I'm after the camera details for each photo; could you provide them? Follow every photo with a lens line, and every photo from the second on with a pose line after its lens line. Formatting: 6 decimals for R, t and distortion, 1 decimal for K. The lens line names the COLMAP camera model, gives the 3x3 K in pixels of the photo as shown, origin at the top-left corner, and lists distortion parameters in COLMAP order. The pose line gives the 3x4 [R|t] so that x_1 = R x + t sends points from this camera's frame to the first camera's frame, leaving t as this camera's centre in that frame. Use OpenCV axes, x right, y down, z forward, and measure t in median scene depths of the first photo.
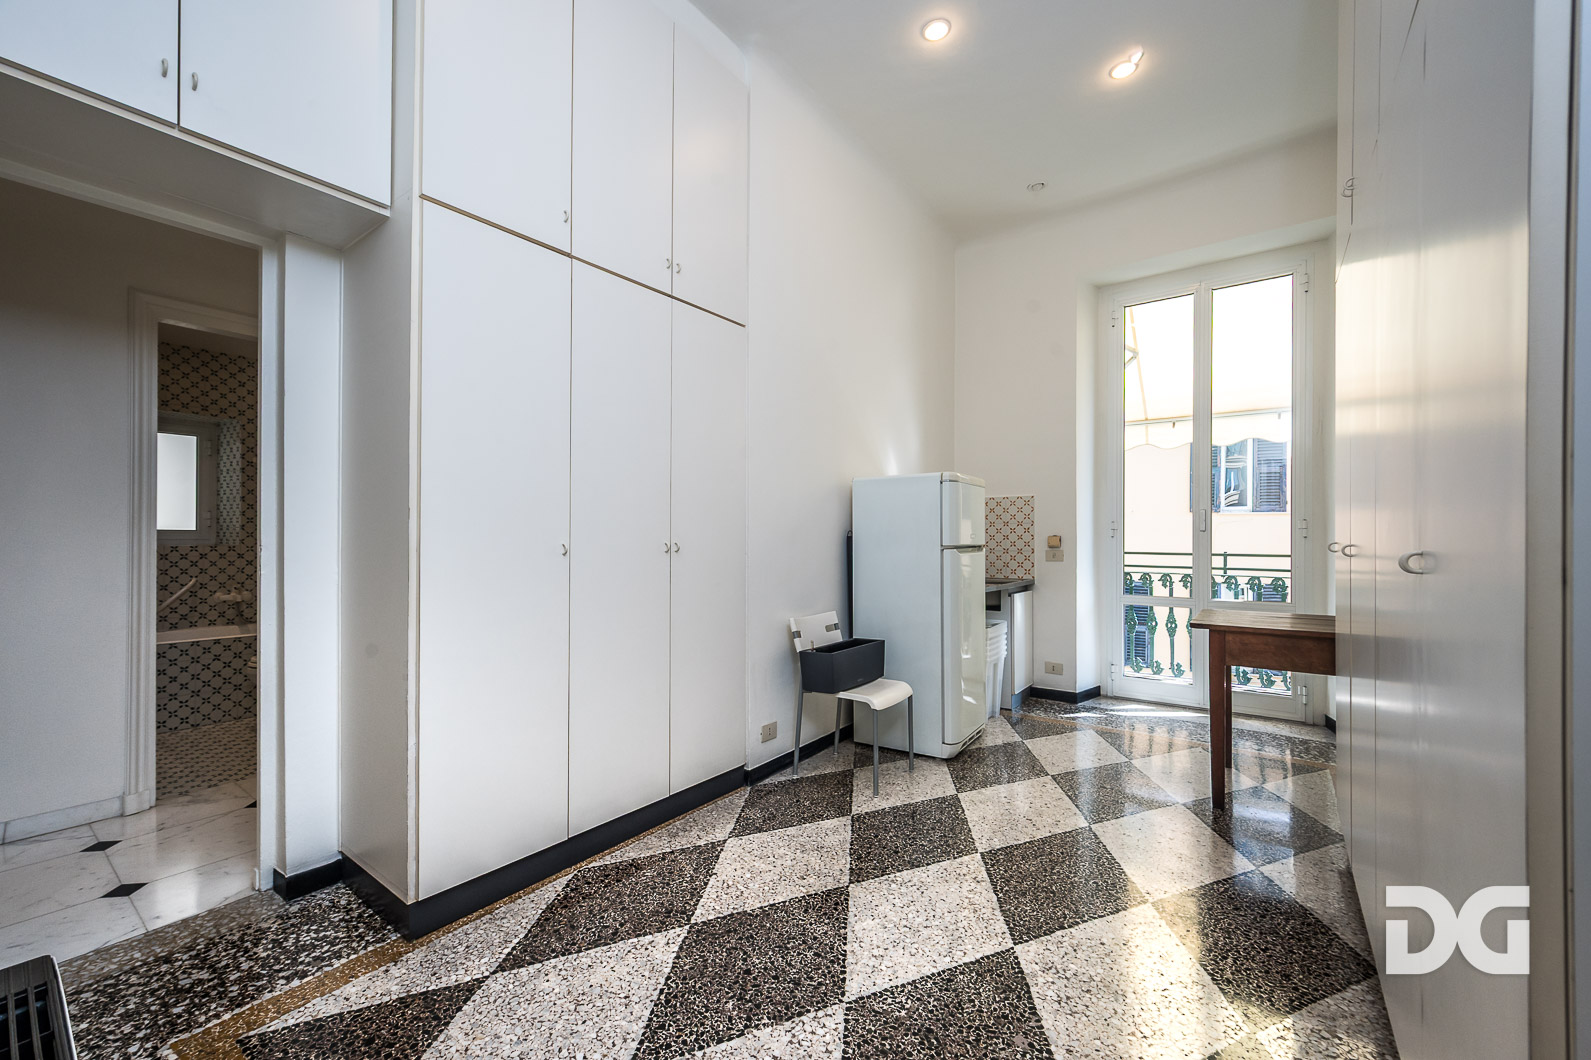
lens RADIAL K [[642.6, 0, 783.8], [0, 642.6, 537.5], [0, 0, 1]] dist [0.001512, -0.000388]
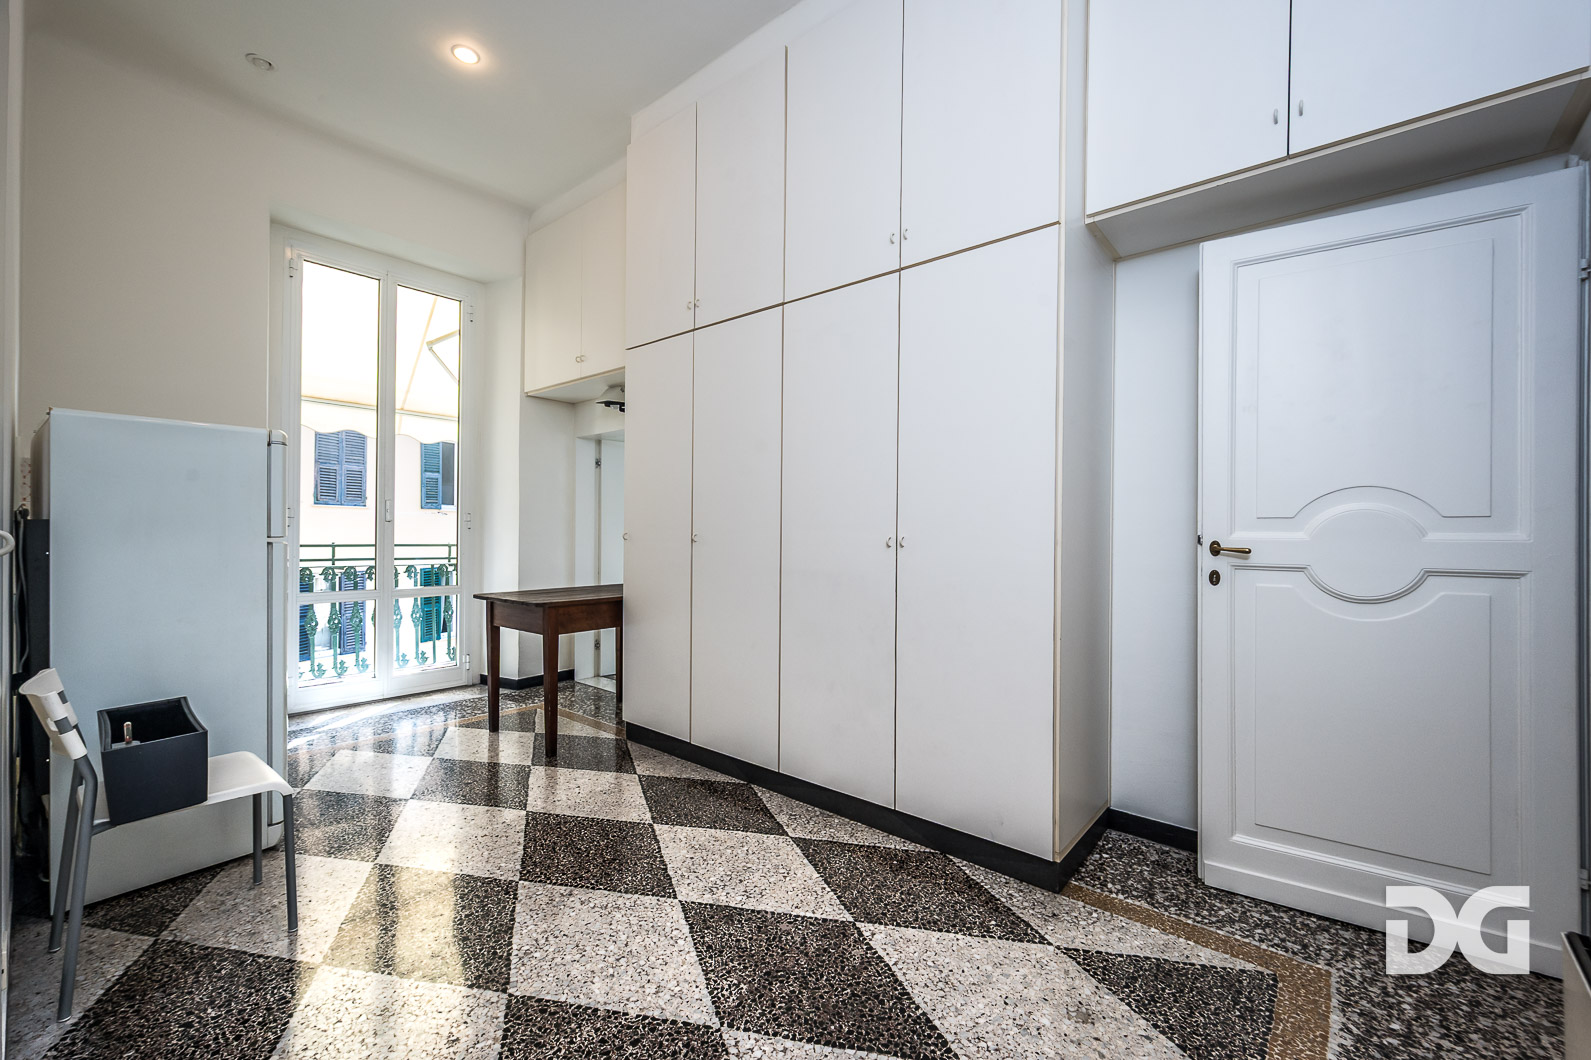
lens RADIAL K [[642.6, 0, 784.0], [0, 642.6, 530.1], [0, 0, 1]] dist [0.001512, -0.000388]
pose [[0.075182, 0.003255, 0.997165, -0.419979], [-0.005932, 0.999978, -0.002816, 0.003873], [-0.997152, -0.005704, 0.075200, 0.428782]]
